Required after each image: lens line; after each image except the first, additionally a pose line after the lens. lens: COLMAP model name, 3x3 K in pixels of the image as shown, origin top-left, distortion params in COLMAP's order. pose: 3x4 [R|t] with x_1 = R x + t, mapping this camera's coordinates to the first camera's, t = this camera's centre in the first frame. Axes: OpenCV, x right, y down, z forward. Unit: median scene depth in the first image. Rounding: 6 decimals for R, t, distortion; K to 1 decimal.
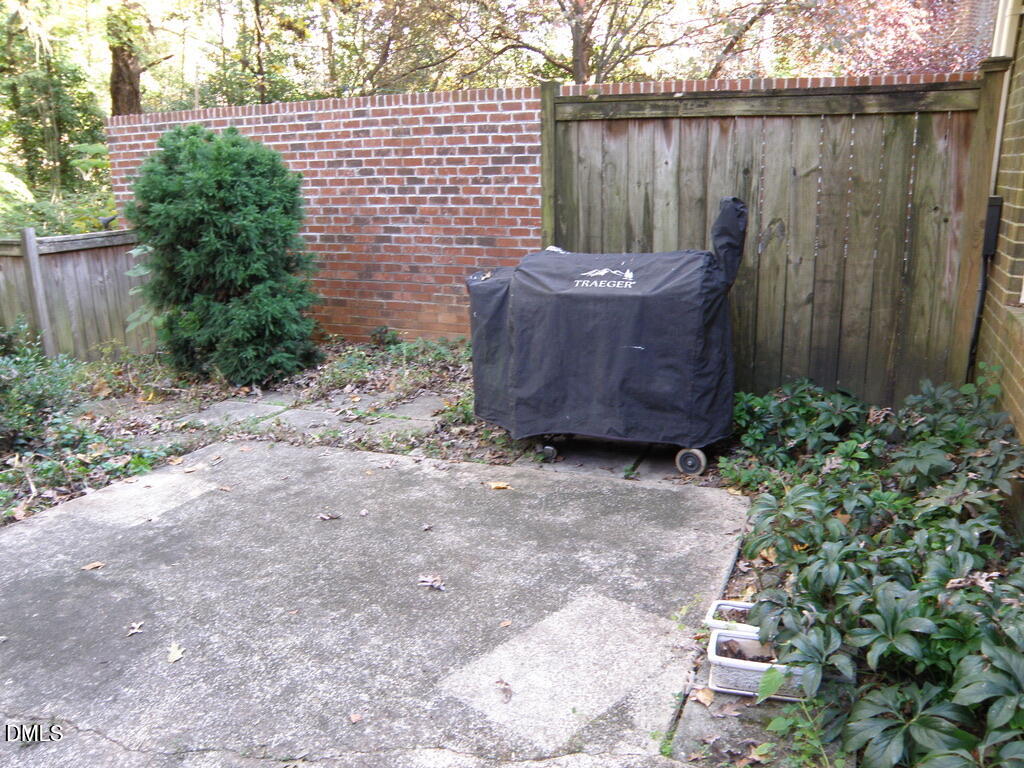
lens RADIAL K [[802.1, 0, 514.2], [0, 802.1, 388.8], [0, 0, 1]] dist [-0.159299, 0.111122]
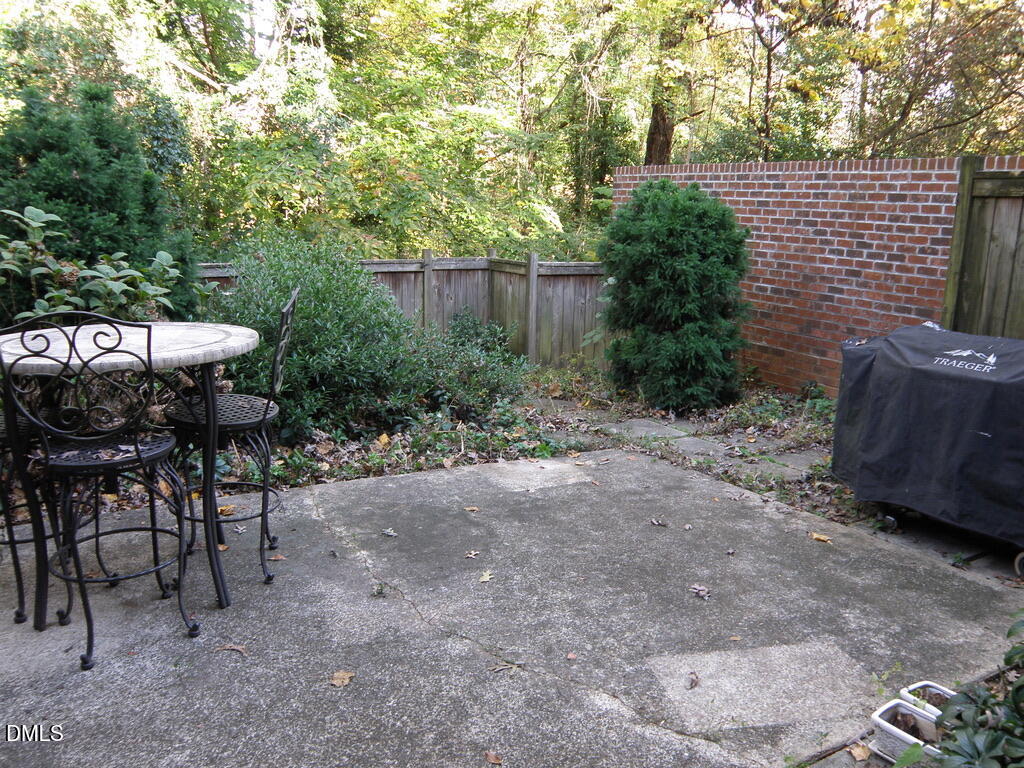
lens RADIAL K [[802.1, 0, 521.6], [0, 802.1, 394.5], [0, 0, 1]] dist [-0.159299, 0.111122]
pose [[0.801957, 0.170874, -0.572422, 0.191037], [-0.200024, 0.979715, 0.012222, 0.002136], [0.562898, 0.104697, 0.819868, -0.071241]]
